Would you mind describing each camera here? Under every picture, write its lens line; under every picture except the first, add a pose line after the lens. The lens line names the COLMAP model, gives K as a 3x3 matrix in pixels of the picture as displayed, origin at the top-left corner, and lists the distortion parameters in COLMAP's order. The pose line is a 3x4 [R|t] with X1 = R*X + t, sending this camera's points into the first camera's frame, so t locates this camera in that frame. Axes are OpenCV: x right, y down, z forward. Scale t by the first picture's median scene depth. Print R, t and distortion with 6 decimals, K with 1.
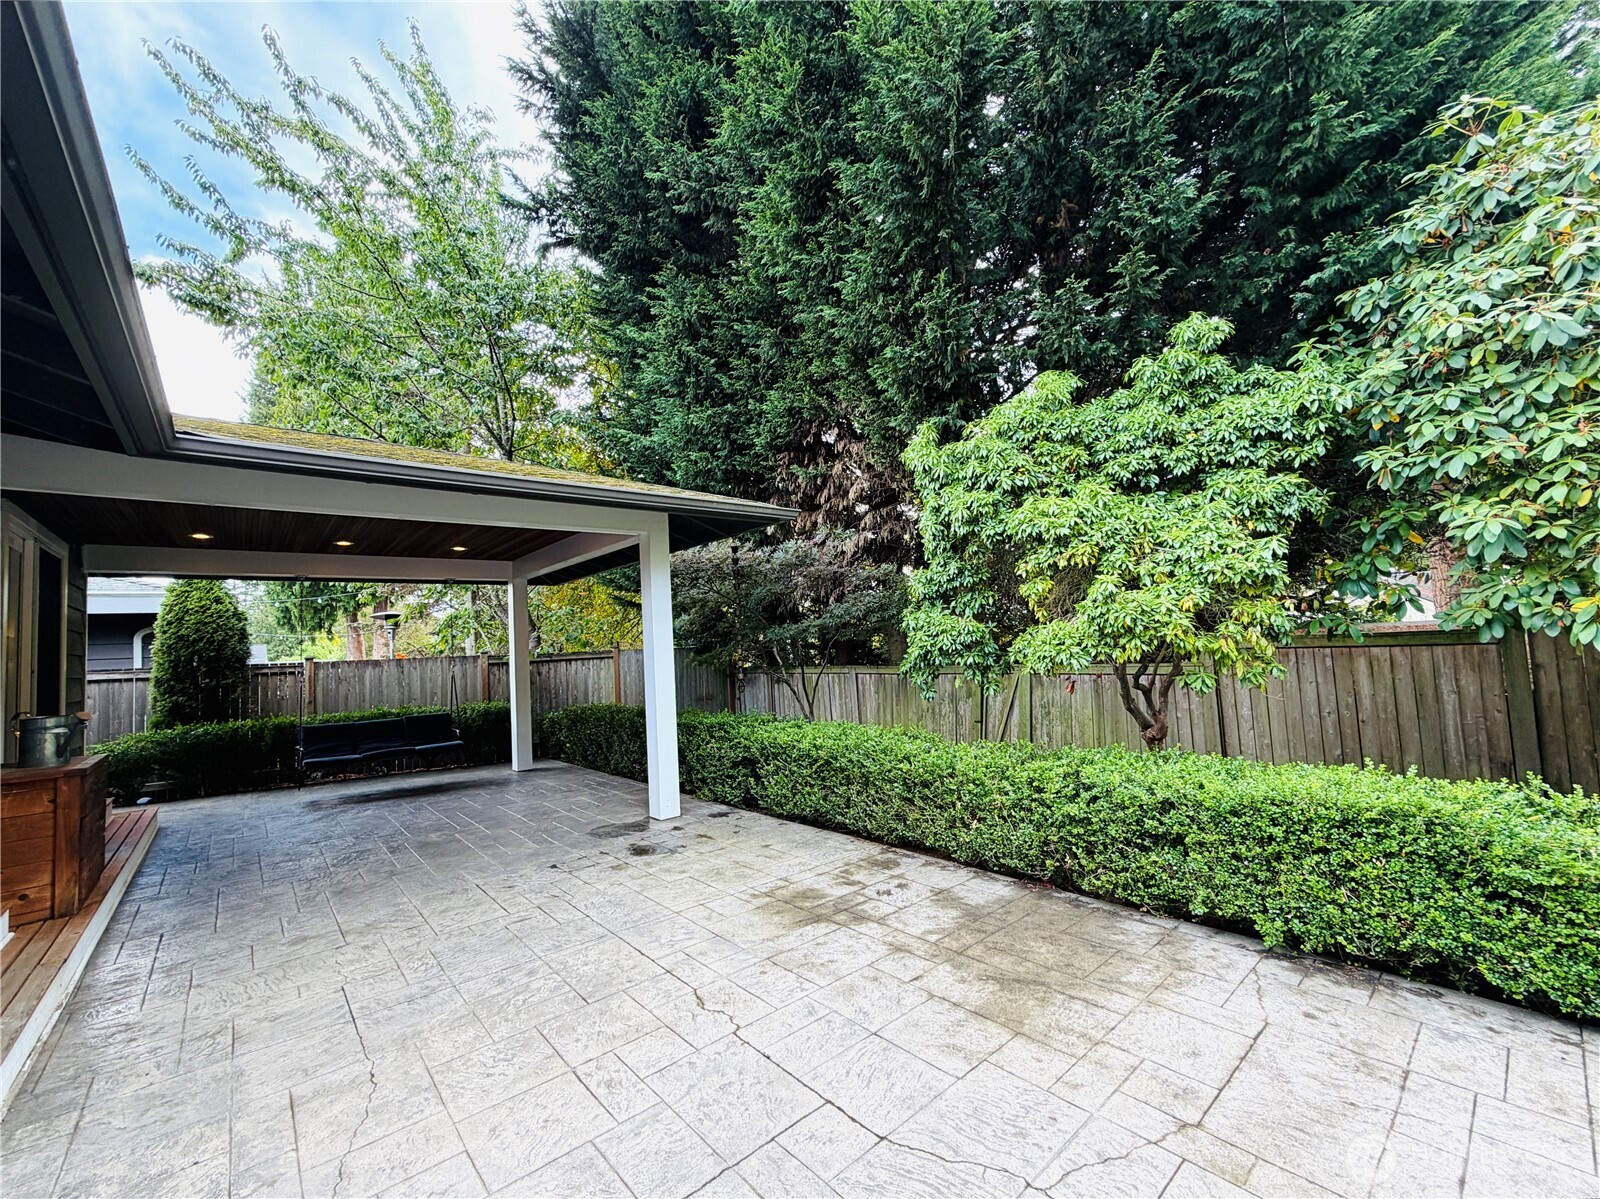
lens RADIAL K [[641.6, 0, 787.4], [0, 641.6, 602.2], [0, 0, 1]] dist [-0.002495, 0.000913]
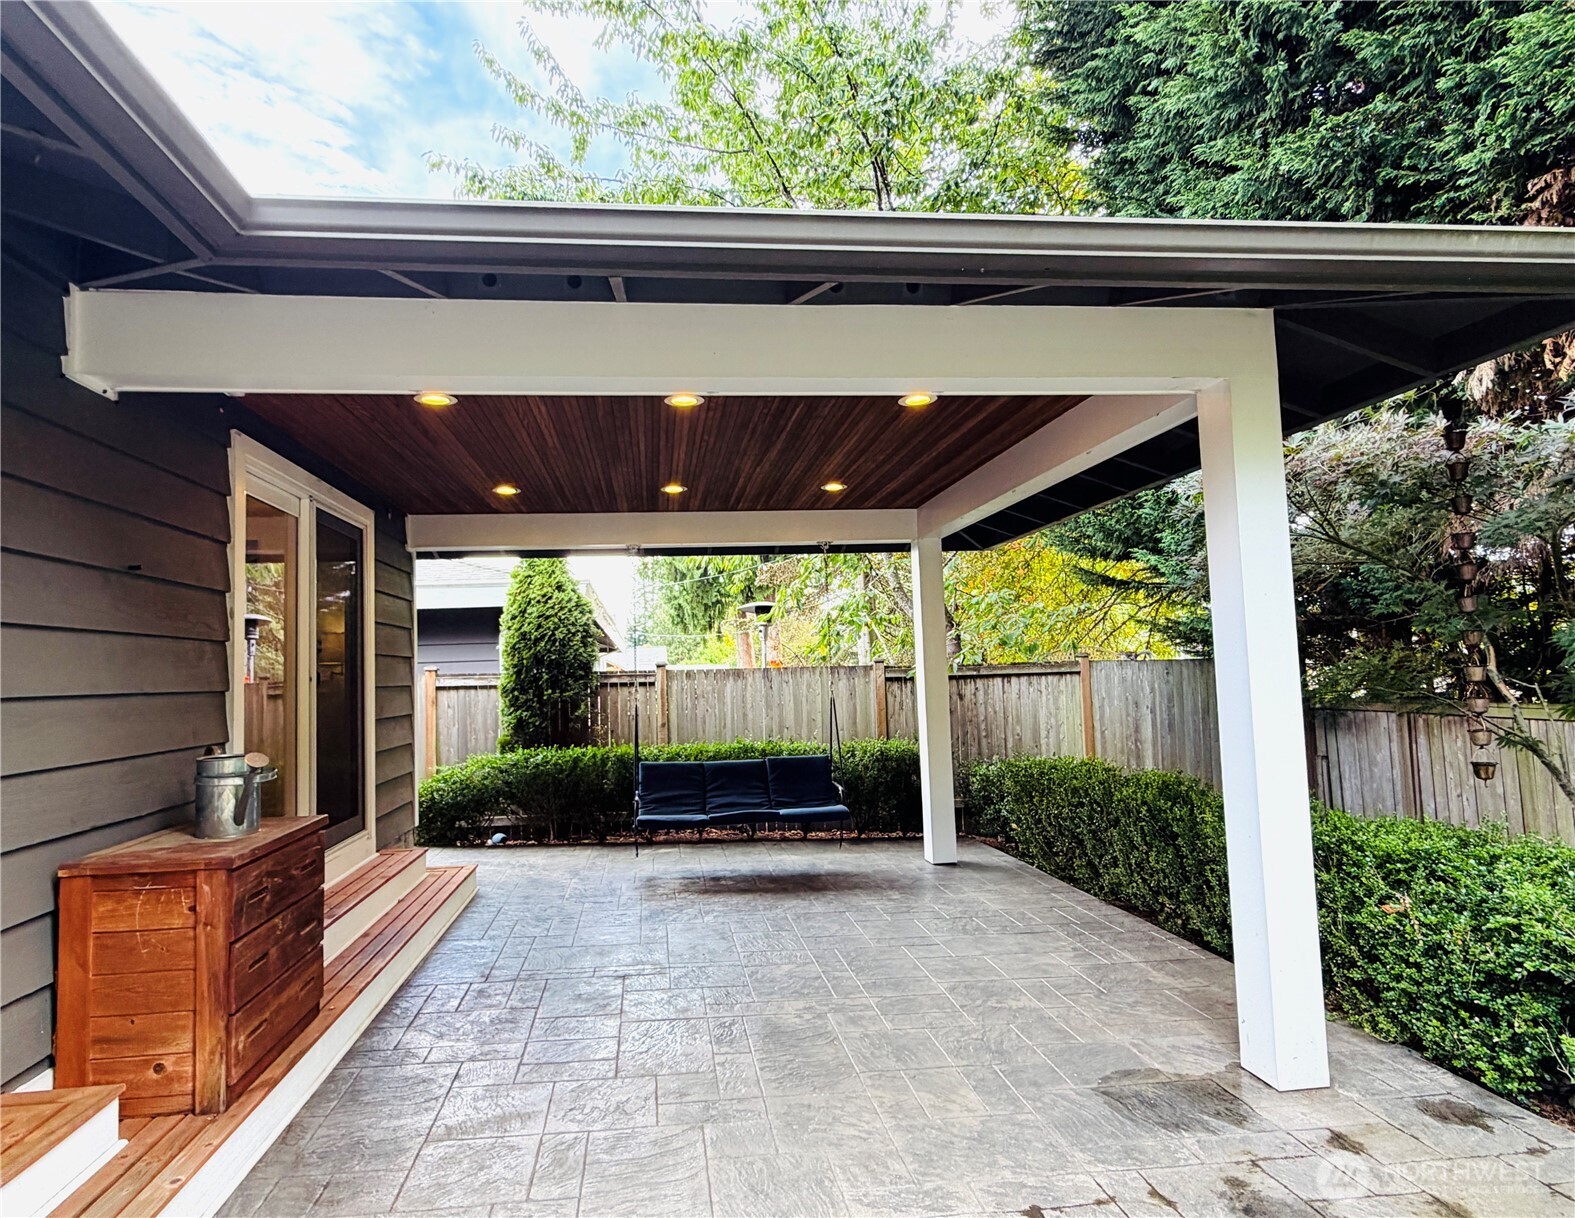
lens RADIAL K [[889.5, 0, 780.5], [0, 889.5, 609.8], [0, 0, 1]] dist [-0.000029, -0.000660]
pose [[0.848617, -0.012213, -0.528866, -0.106148], [0.022648, 0.999656, 0.013255, 0.016418], [0.528522, -0.023227, 0.848602, 0.240437]]
